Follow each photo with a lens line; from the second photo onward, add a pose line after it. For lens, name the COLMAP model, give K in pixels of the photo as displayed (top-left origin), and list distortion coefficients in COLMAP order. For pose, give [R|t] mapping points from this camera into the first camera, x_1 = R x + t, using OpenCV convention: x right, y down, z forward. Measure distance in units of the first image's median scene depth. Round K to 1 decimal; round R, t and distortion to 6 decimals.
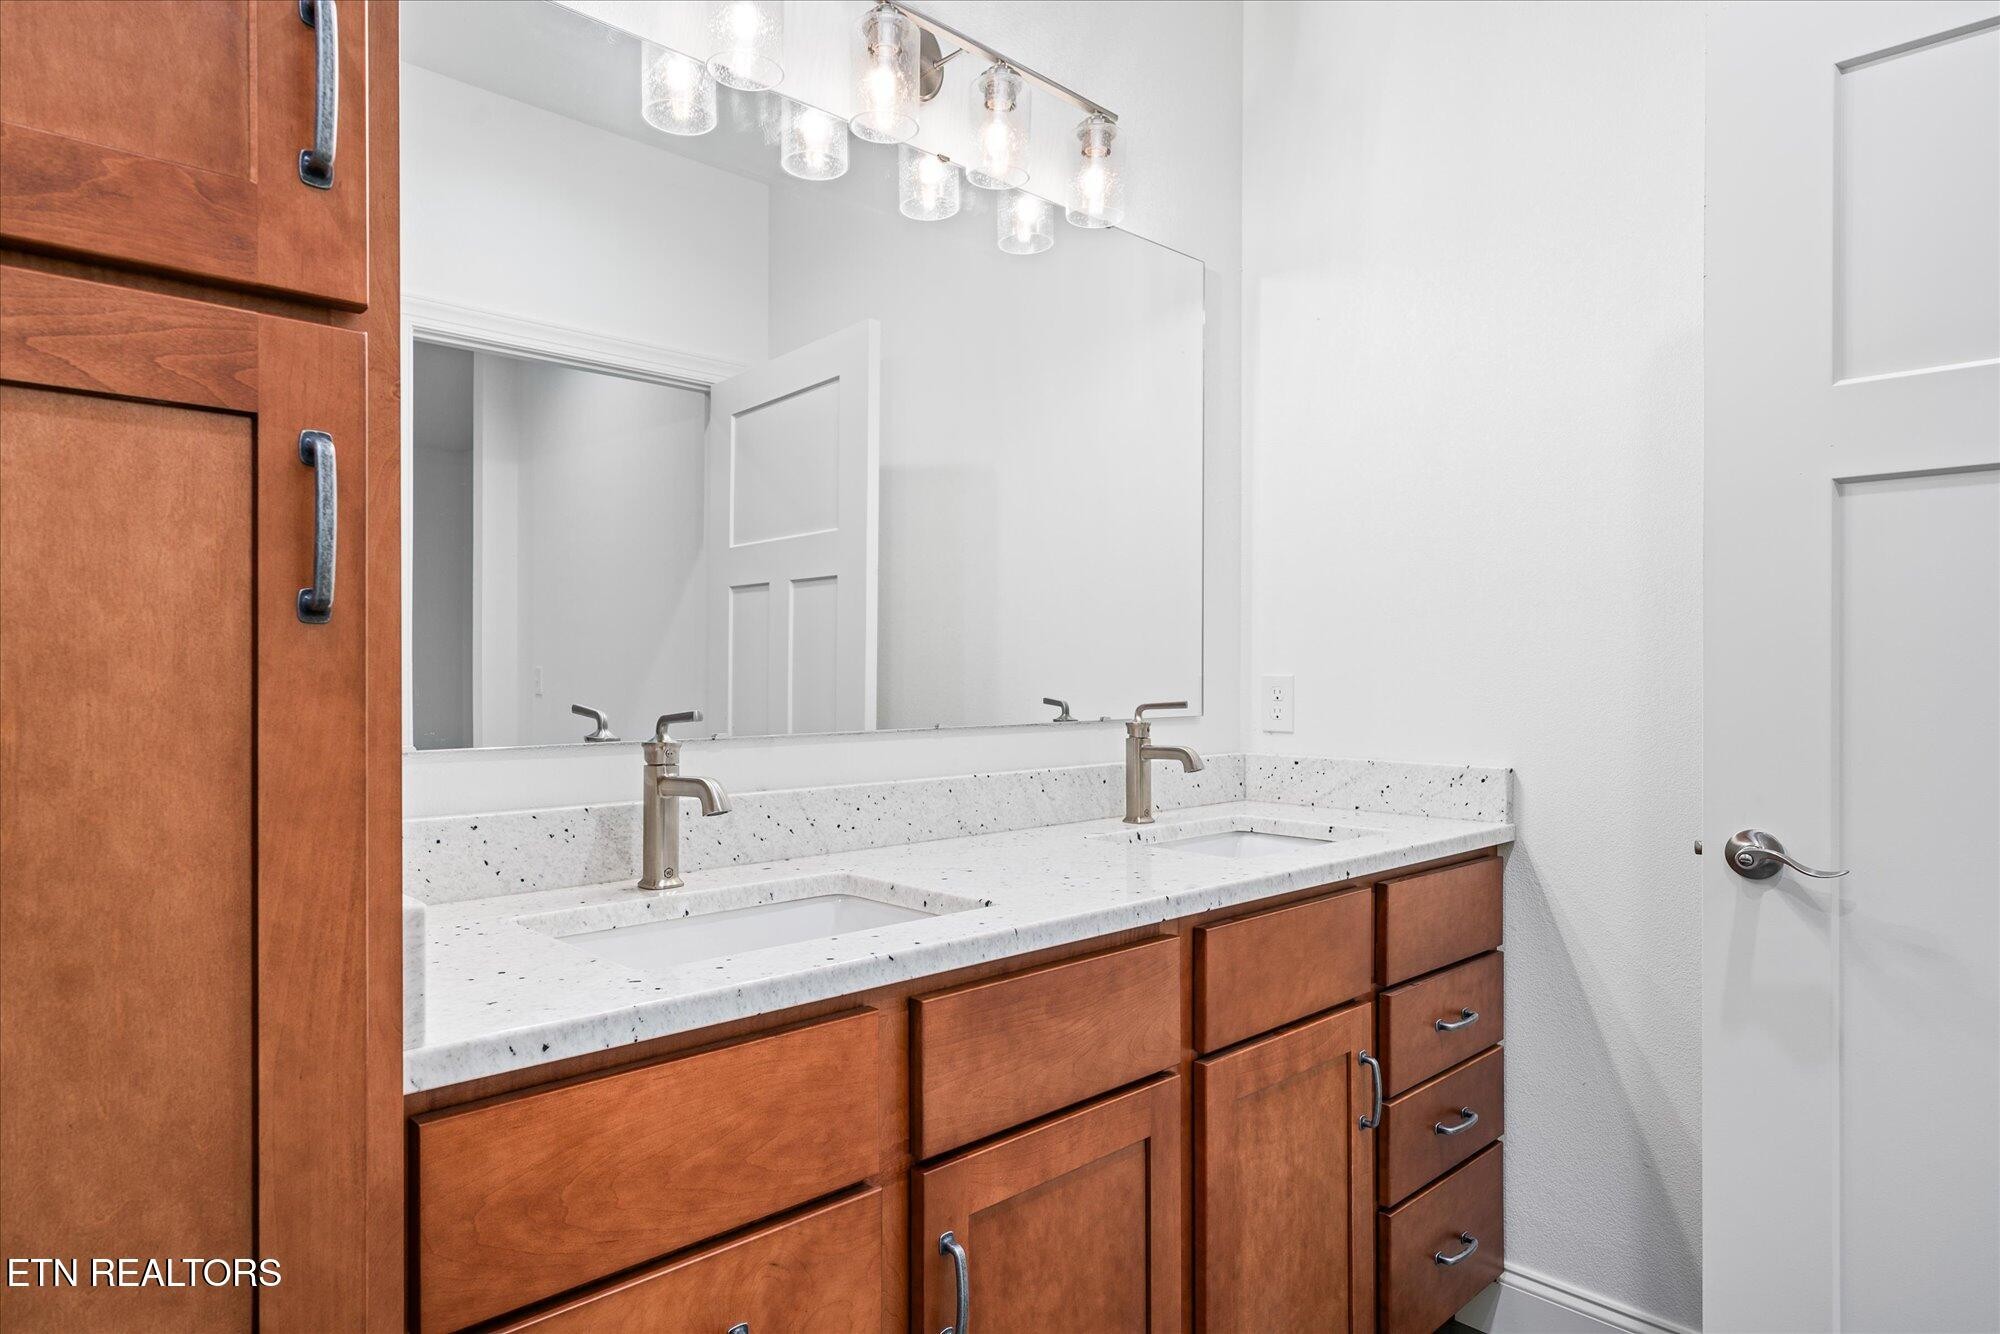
lens RADIAL K [[1109.1, 0, 1009.2], [0, 1109.1, 674.2], [0, 0, 1]] dist [0.017583, 0.002520]
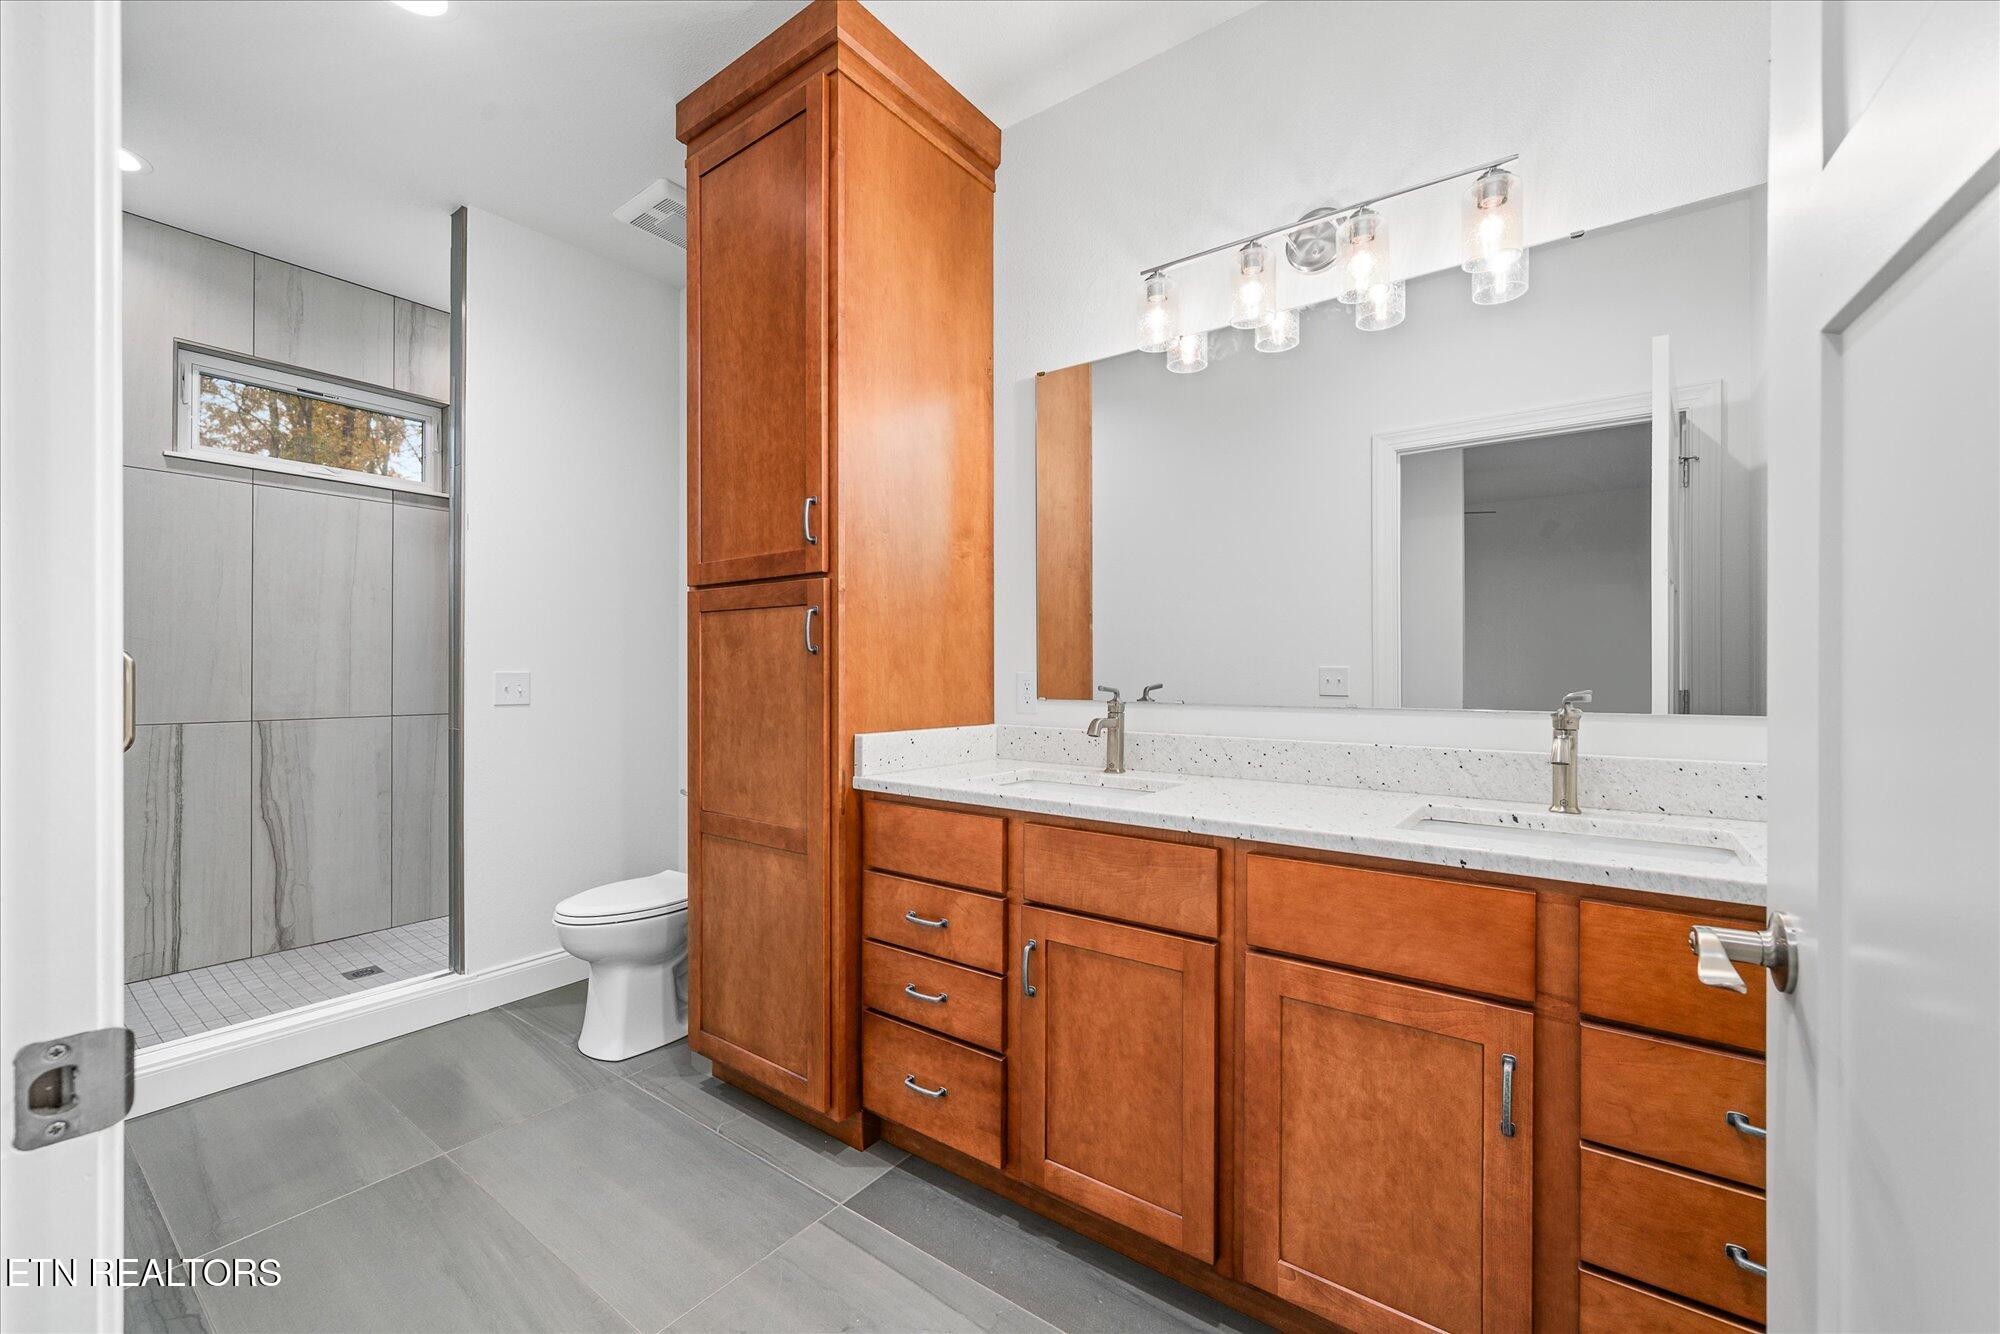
lens RADIAL K [[803.0, 0, 995.9], [0, 803.0, 664.2], [0, 0, 1]] dist [0.000774, -0.000036]
pose [[0.198949, -0.006430, -0.979989, 1.058010], [0.000535, 0.999979, -0.006453, 0.003136], [0.980010, 0.000759, 0.198948, 0.490194]]
